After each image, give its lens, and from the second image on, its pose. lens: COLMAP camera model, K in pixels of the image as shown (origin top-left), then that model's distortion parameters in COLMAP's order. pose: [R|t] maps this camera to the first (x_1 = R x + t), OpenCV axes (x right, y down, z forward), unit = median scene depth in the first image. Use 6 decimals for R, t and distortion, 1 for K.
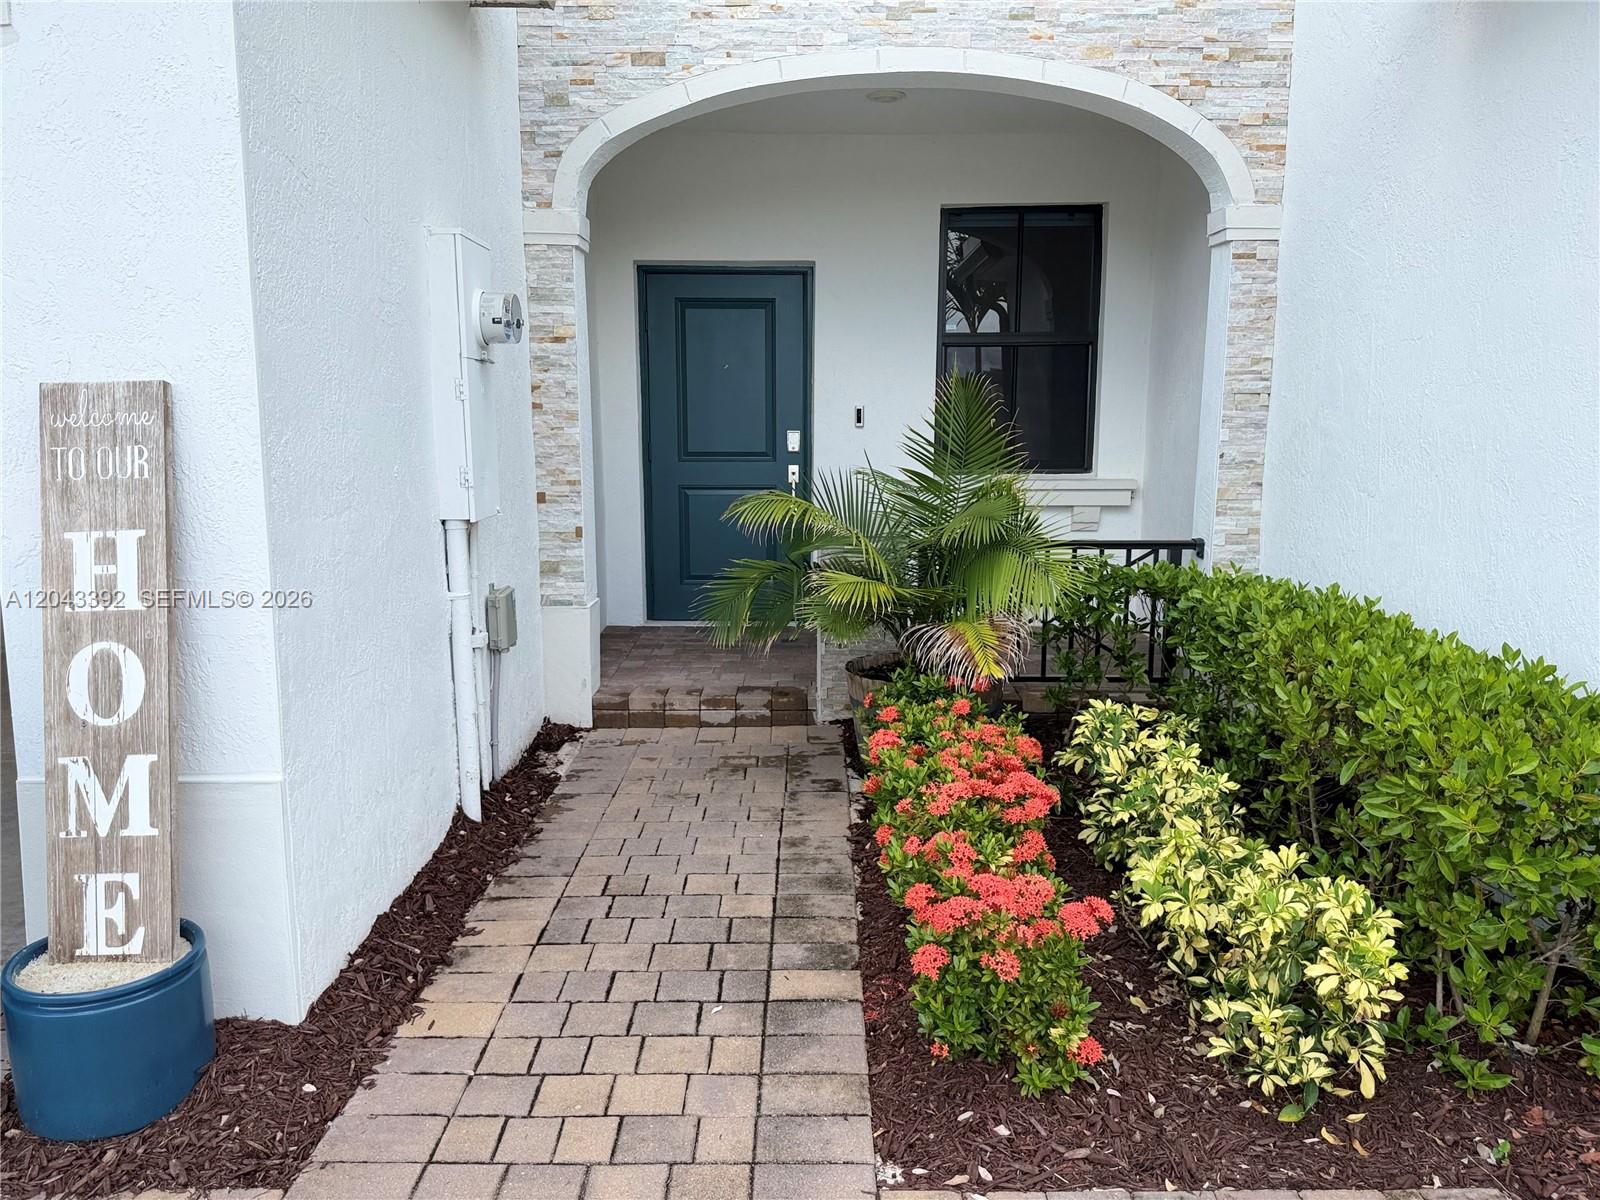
lens RADIAL K [[1247.6, 0, 800.0], [0, 1247.6, 600.0], [0, 0, 1]] dist [0.118633, -0.174472]
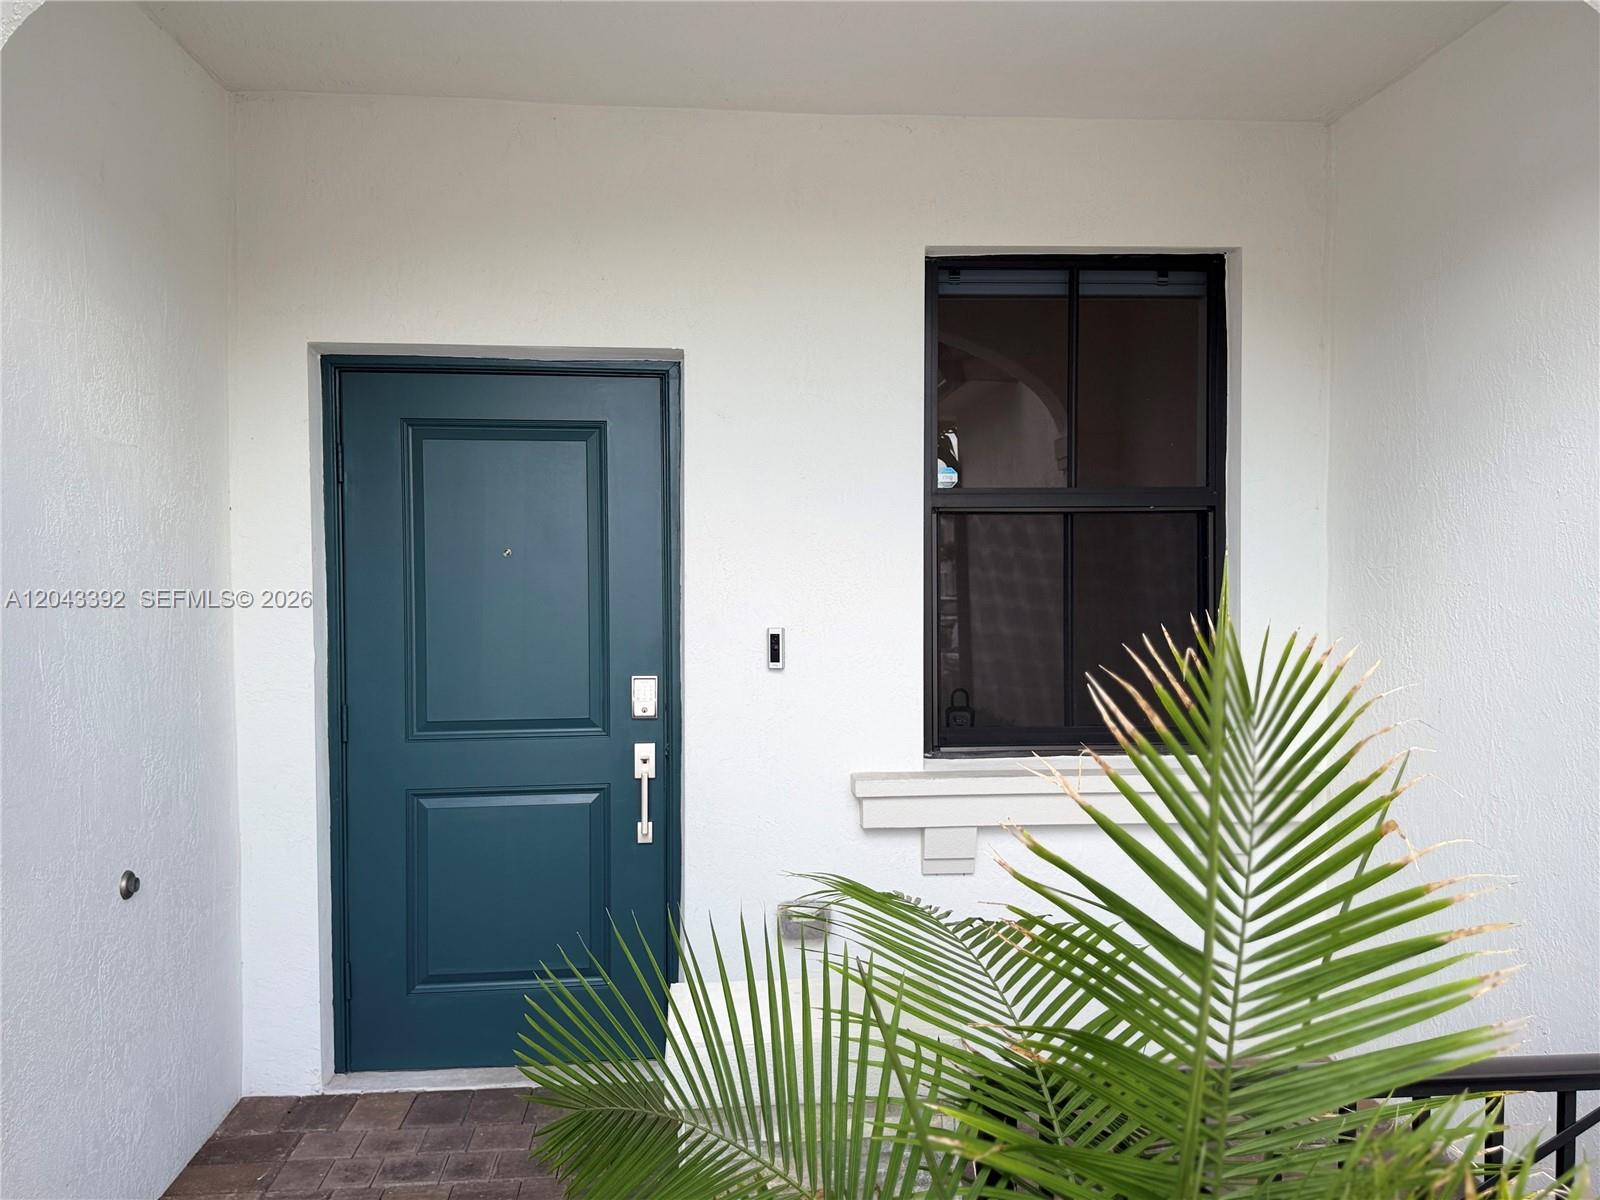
lens RADIAL K [[1247.6, 0, 800.0], [0, 1247.6, 600.0], [0, 0, 1]] dist [0.118633, -0.174472]
pose [[0.995988, -0.006112, 0.089281, 0.033153], [0.016678, 0.992863, -0.118091, -0.278266], [-0.087922, 0.119107, 0.988981, 1.298158]]
